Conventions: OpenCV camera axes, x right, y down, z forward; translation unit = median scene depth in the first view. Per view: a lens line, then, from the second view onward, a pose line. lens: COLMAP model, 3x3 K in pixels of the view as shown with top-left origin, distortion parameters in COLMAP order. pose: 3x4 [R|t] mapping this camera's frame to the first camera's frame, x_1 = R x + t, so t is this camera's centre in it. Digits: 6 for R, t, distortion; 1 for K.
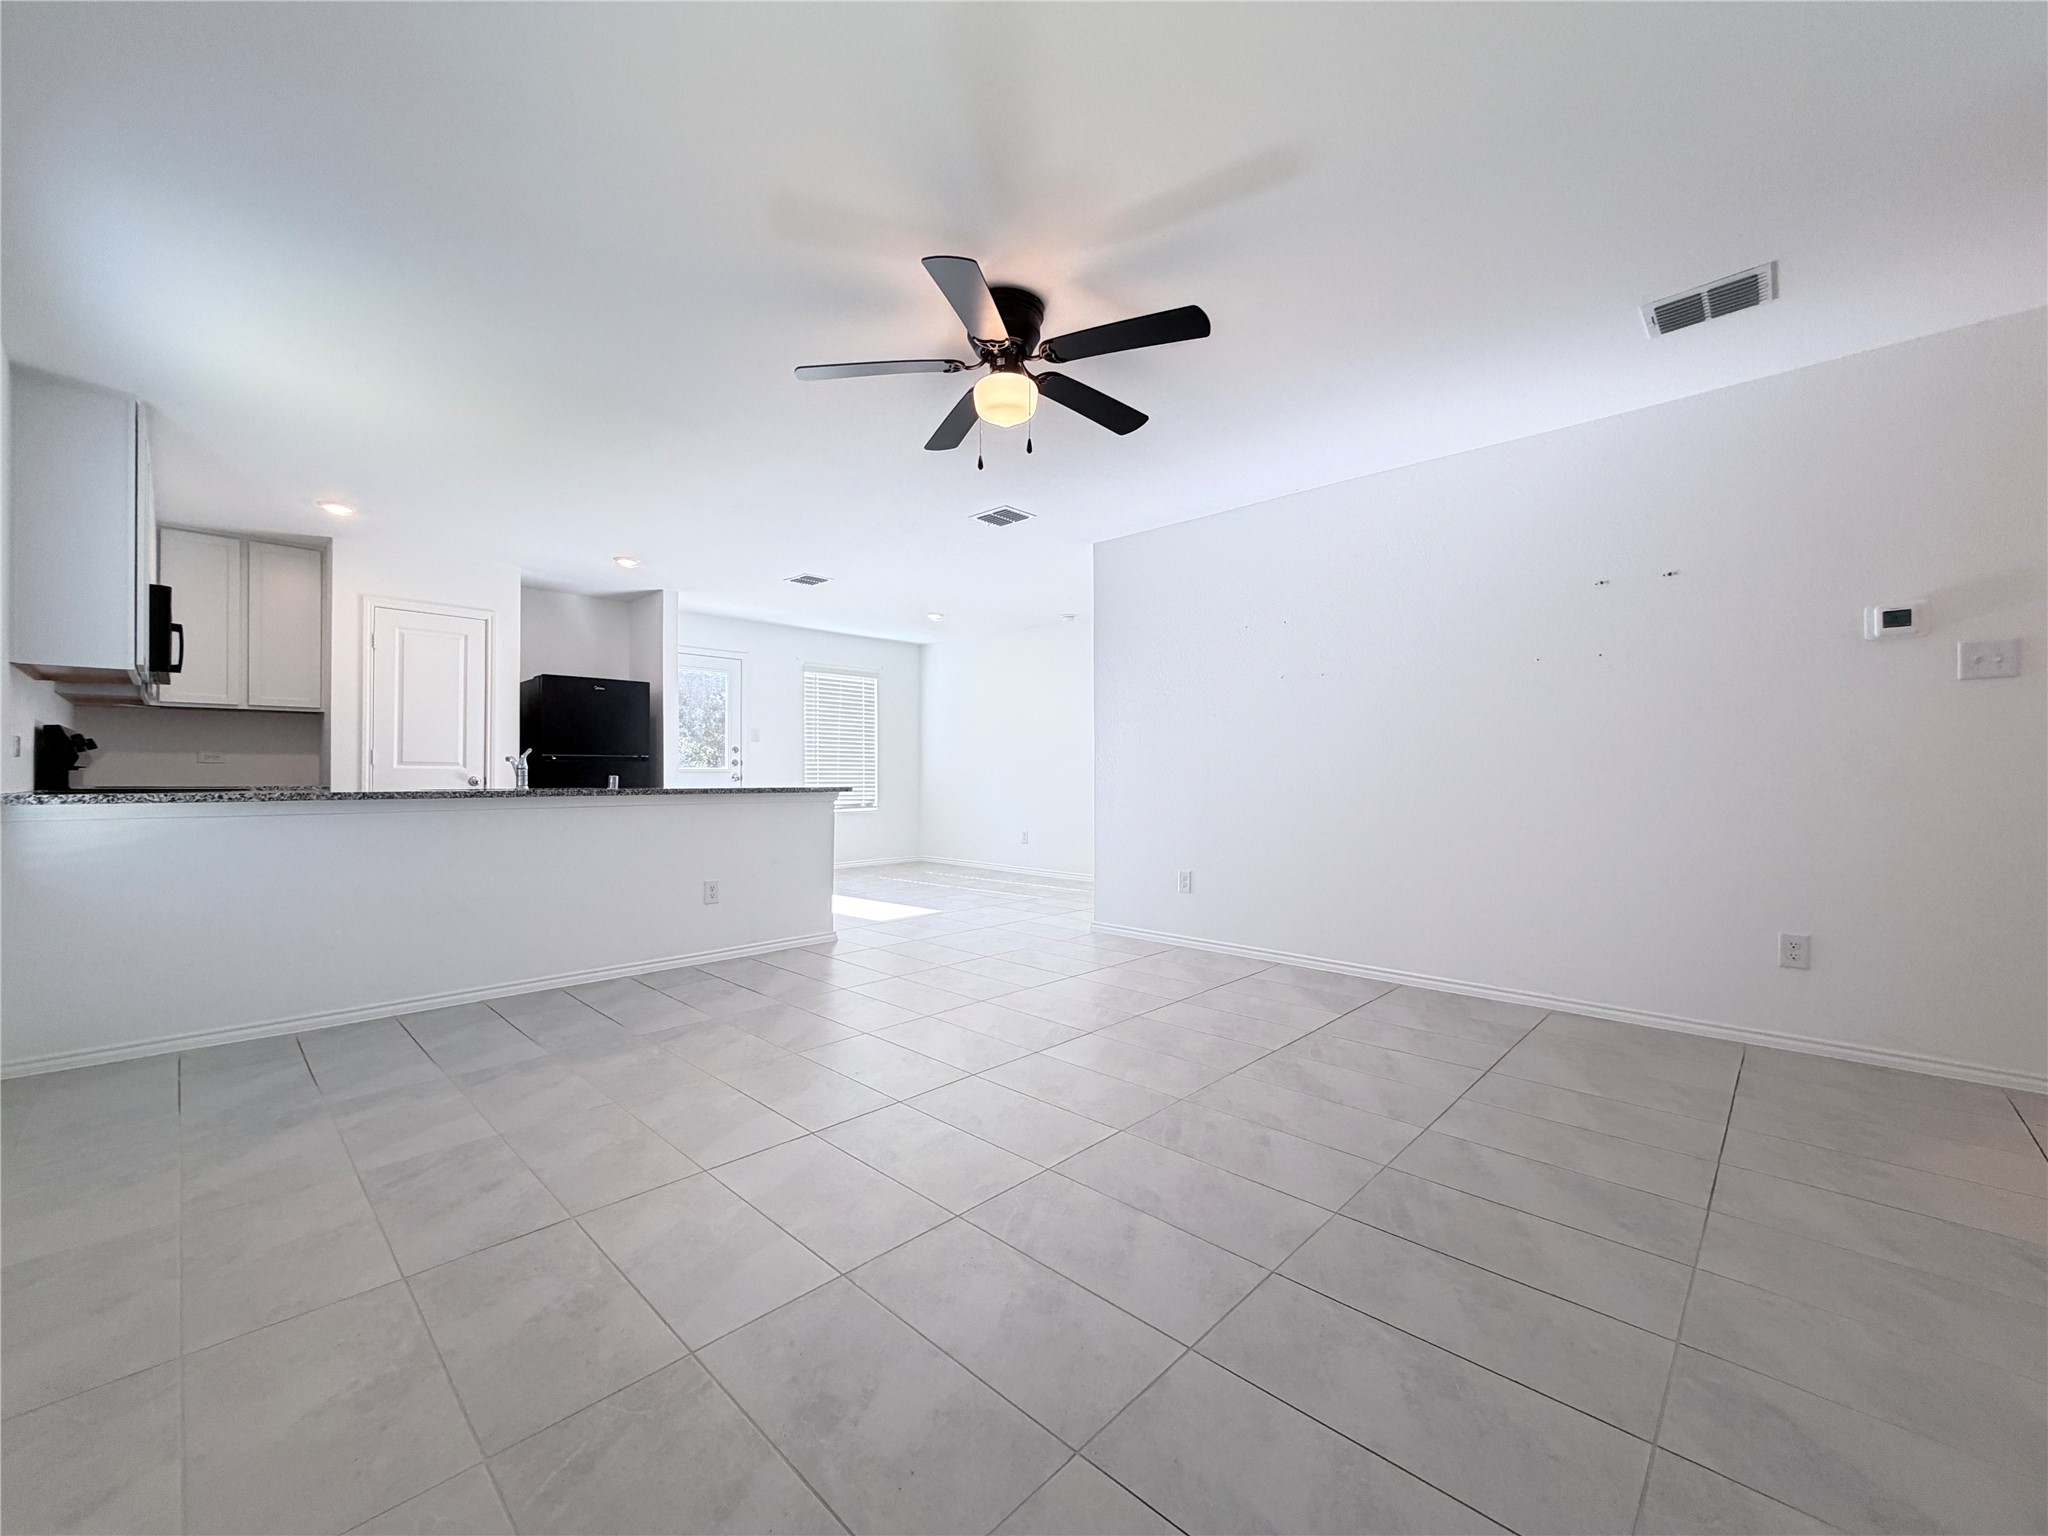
lens RADIAL K [[814.0, 0, 1022.1], [0, 814.0, 773.1], [0, 0, 1]] dist [-0.001692, -0.000178]
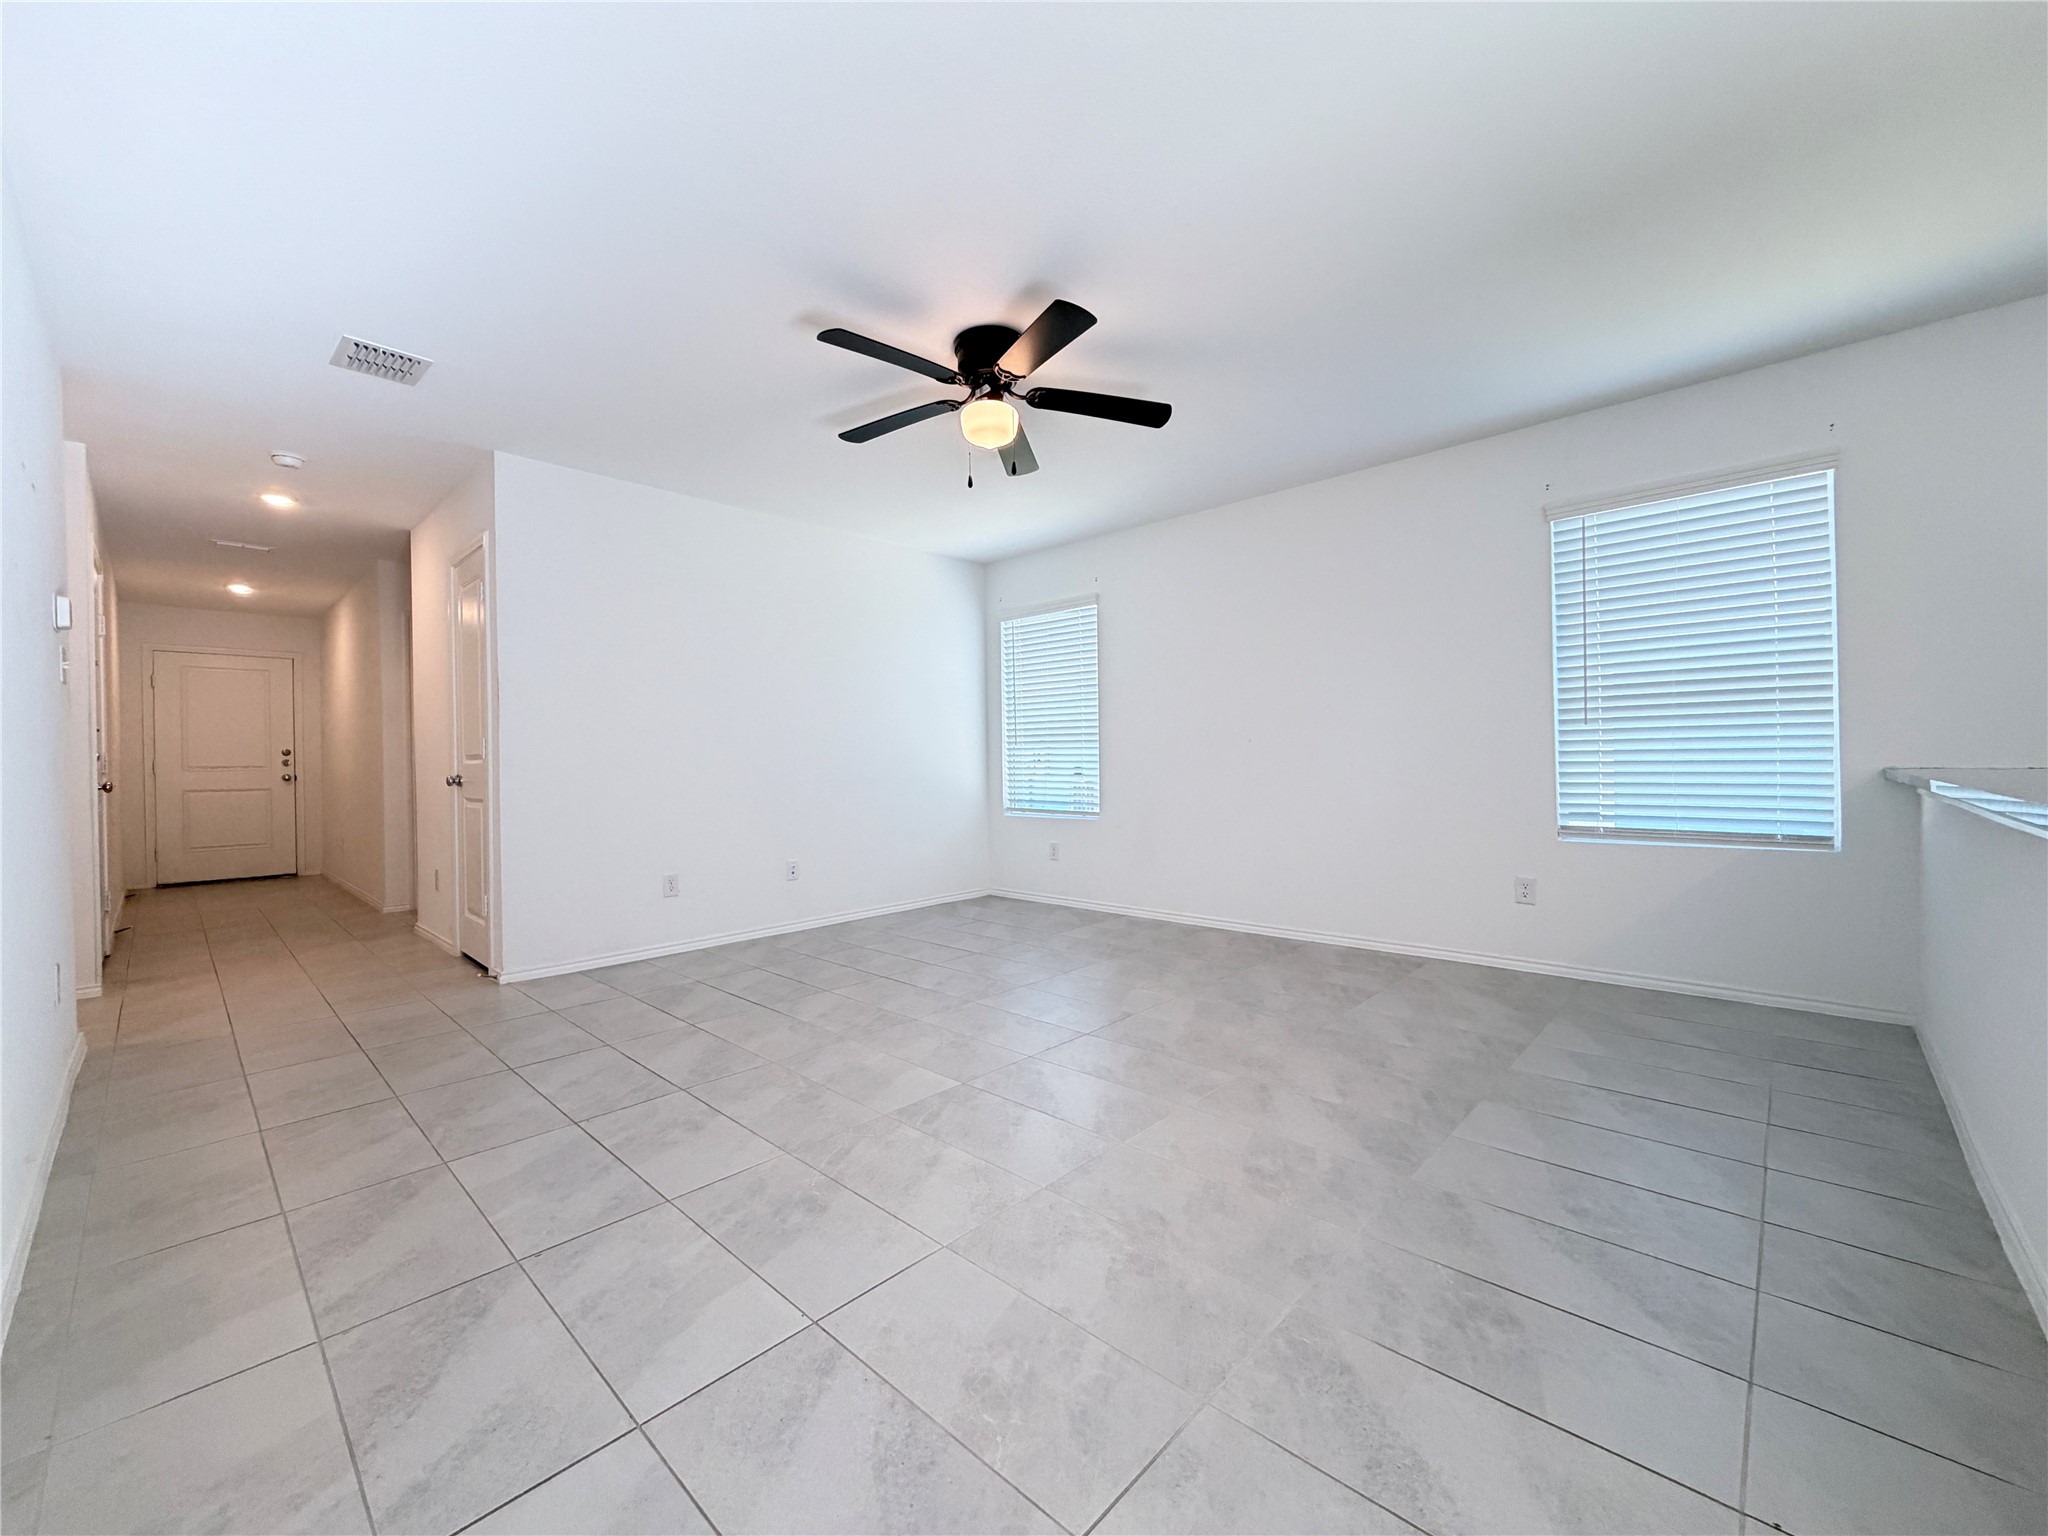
lens RADIAL K [[816.1, 0, 1020.3], [0, 816.1, 768.3], [0, 0, 1]] dist [-0.001786, 0.000043]
pose [[-0.999895, 0.012620, -0.007098, -0.032099], [0.012617, 0.999920, 0.000510, 0.007197], [0.007104, 0.000421, -0.999975, 1.514664]]
